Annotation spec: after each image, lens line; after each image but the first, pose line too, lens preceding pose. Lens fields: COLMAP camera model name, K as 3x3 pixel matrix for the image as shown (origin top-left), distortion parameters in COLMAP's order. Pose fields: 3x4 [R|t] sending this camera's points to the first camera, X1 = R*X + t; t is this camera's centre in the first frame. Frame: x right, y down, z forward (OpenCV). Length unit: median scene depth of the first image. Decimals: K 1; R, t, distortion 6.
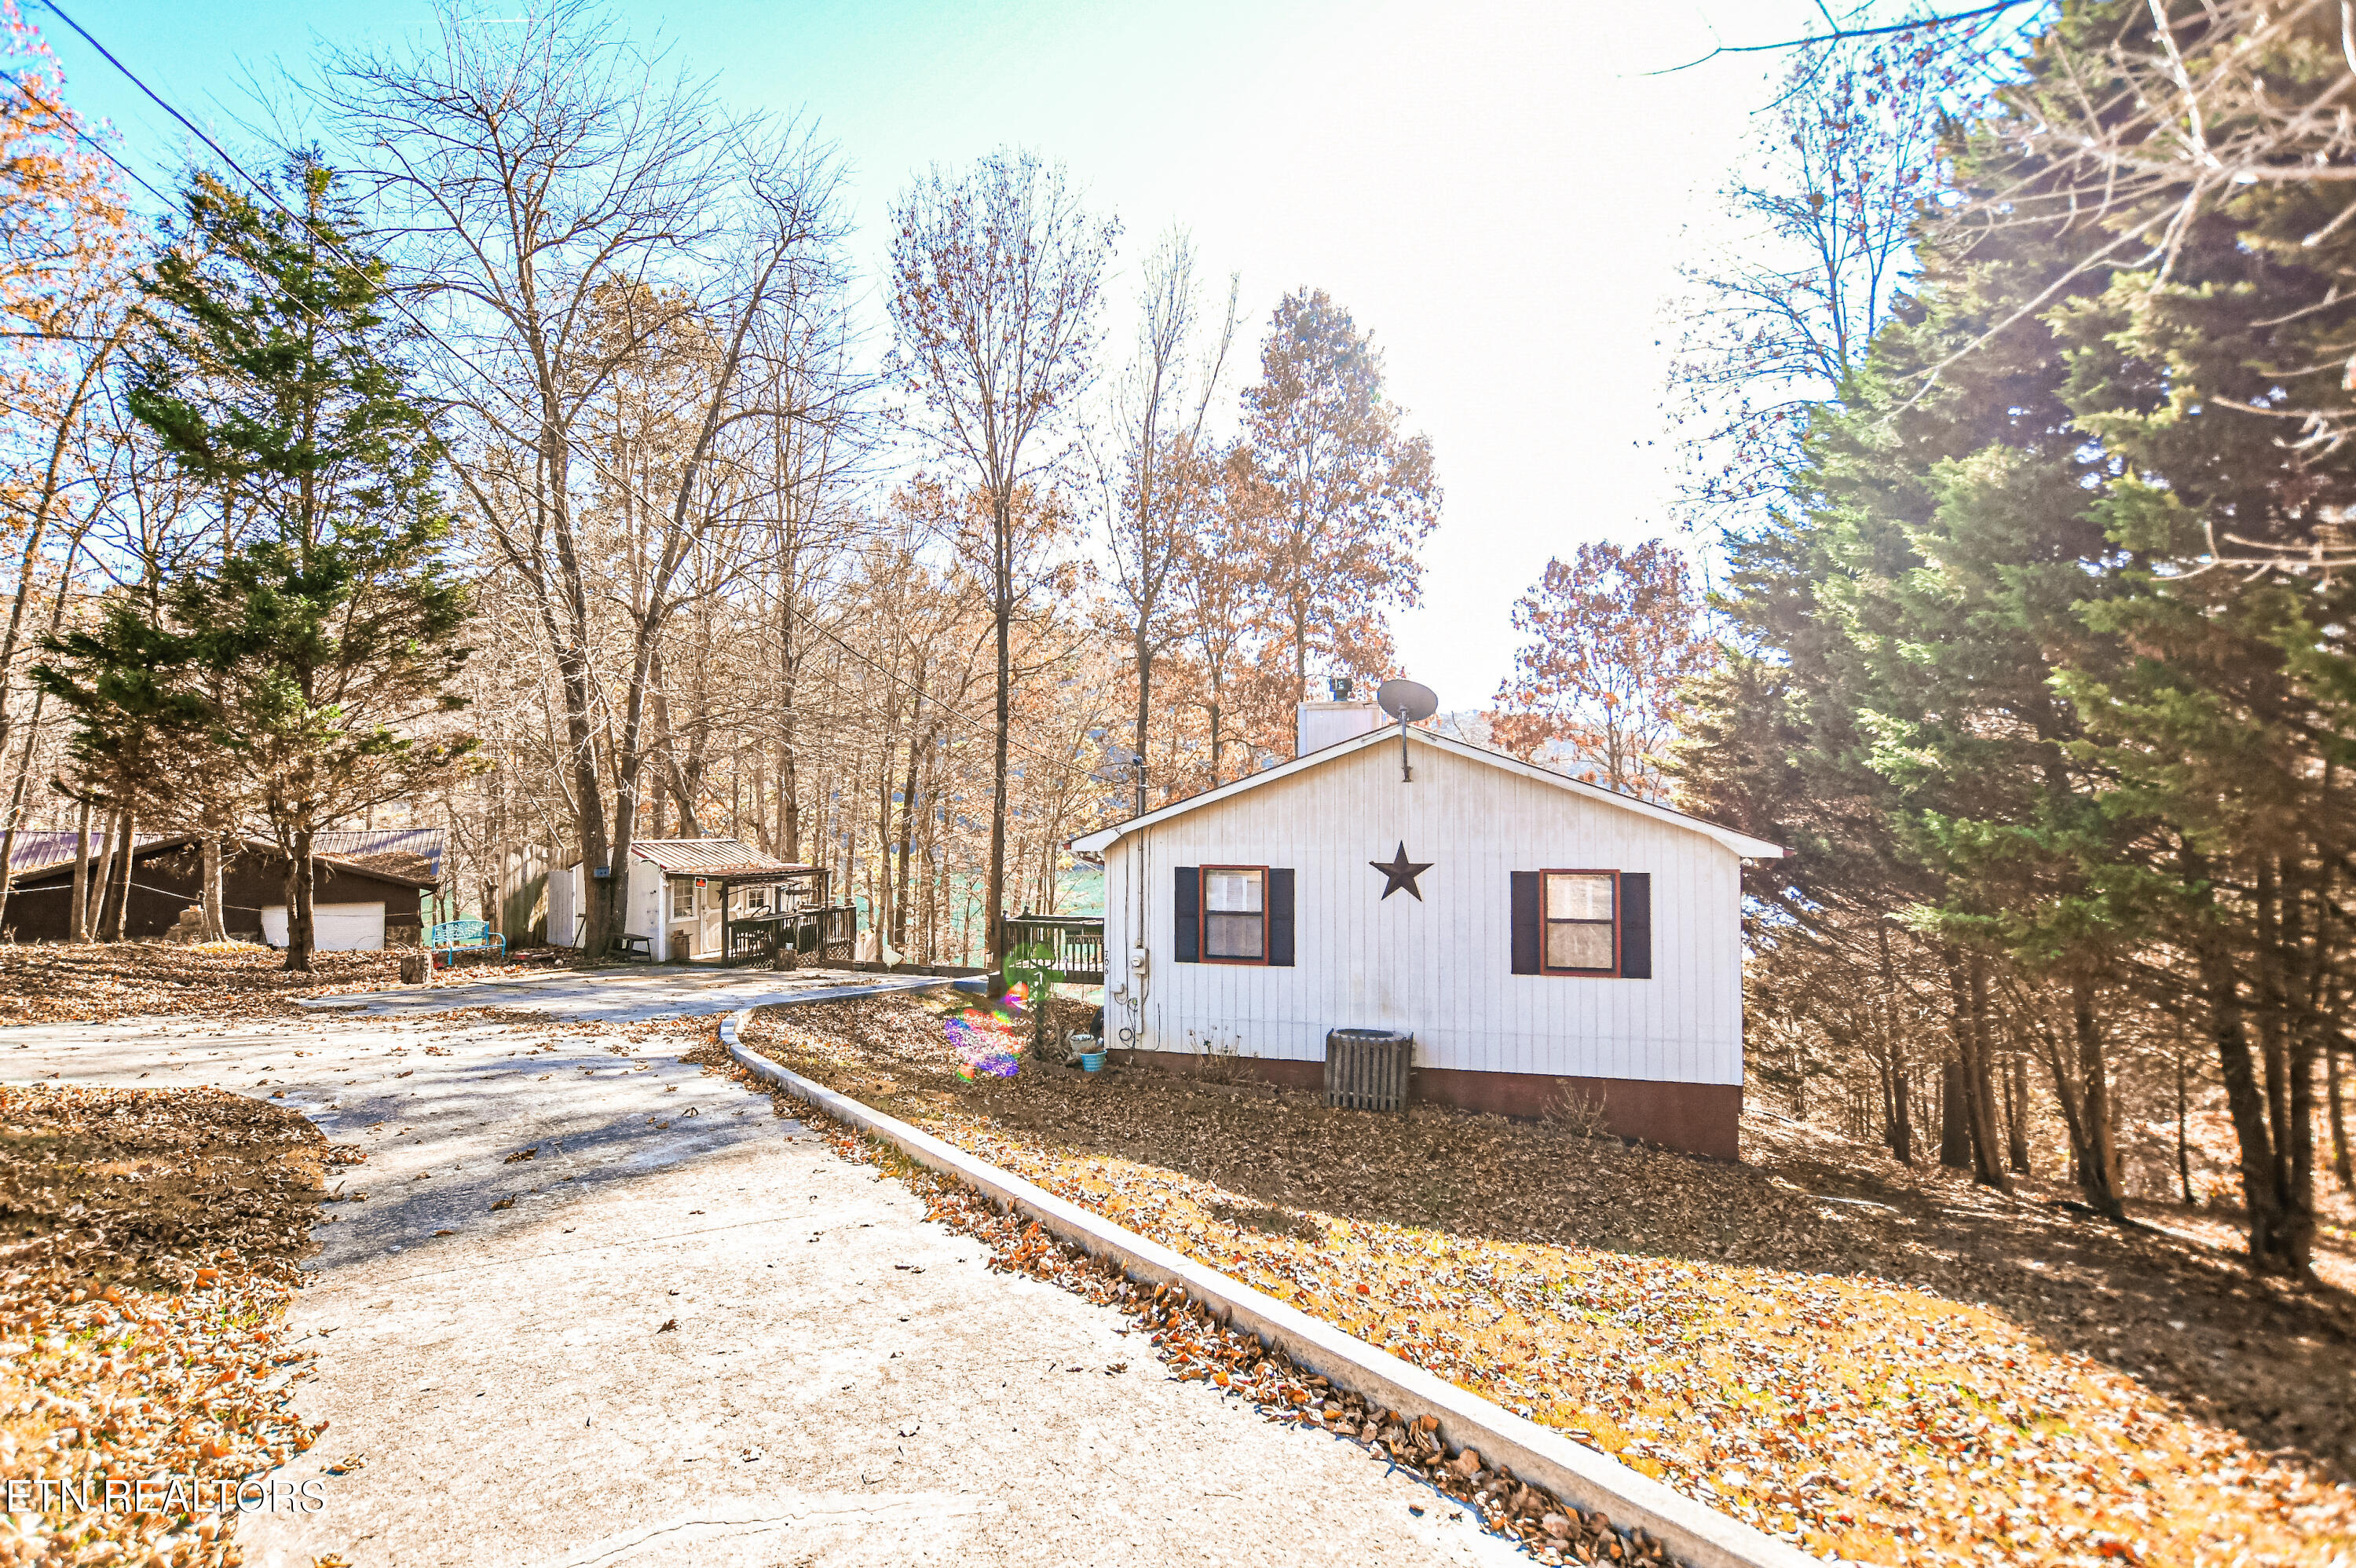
lens RADIAL K [[1047.7, 0, 1158.8], [0, 1047.7, 780.2], [0, 0, 1]] dist [-0.028132, 0.003105]
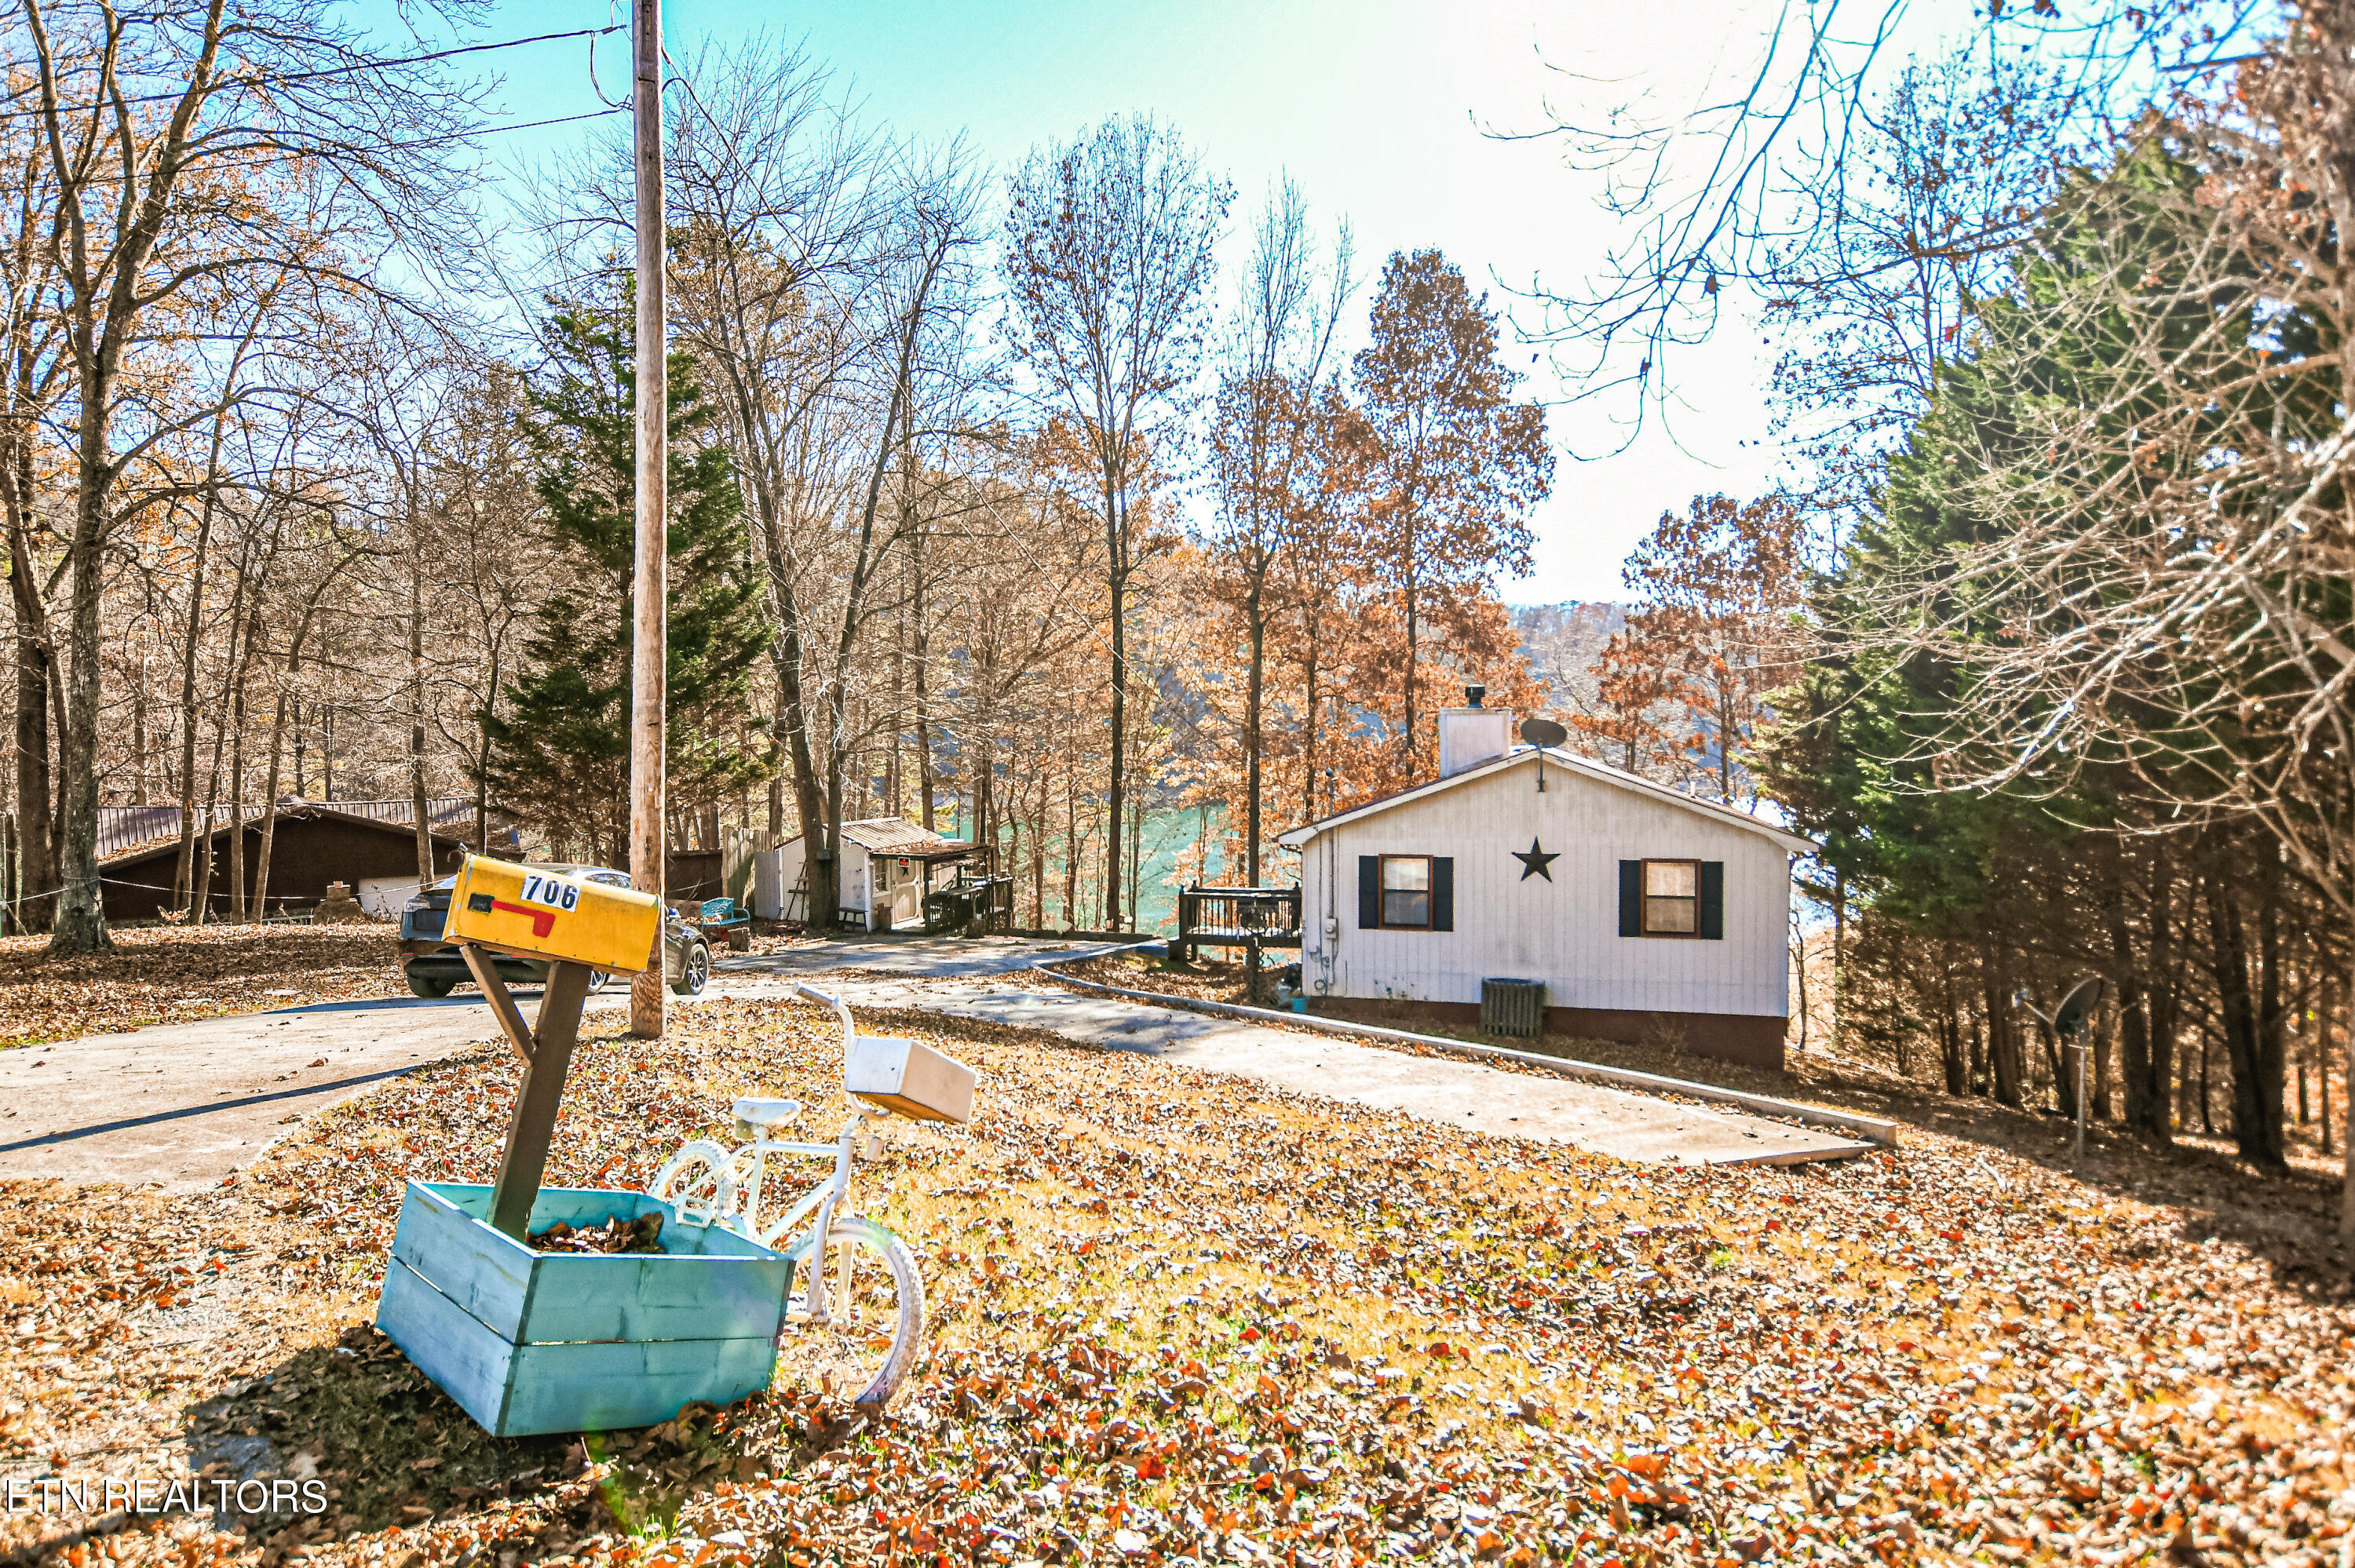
lens RADIAL K [[1292.5, 0, 1177.5], [0, 1292.5, 784.0], [0, 0, 1]] dist [-0.016795, 0.000009]
pose [[0.999970, -0.006906, -0.003492, -0.133645], [0.007114, 0.997938, 0.063793, -0.071975], [0.003045, -0.063816, 0.997957, -0.386567]]
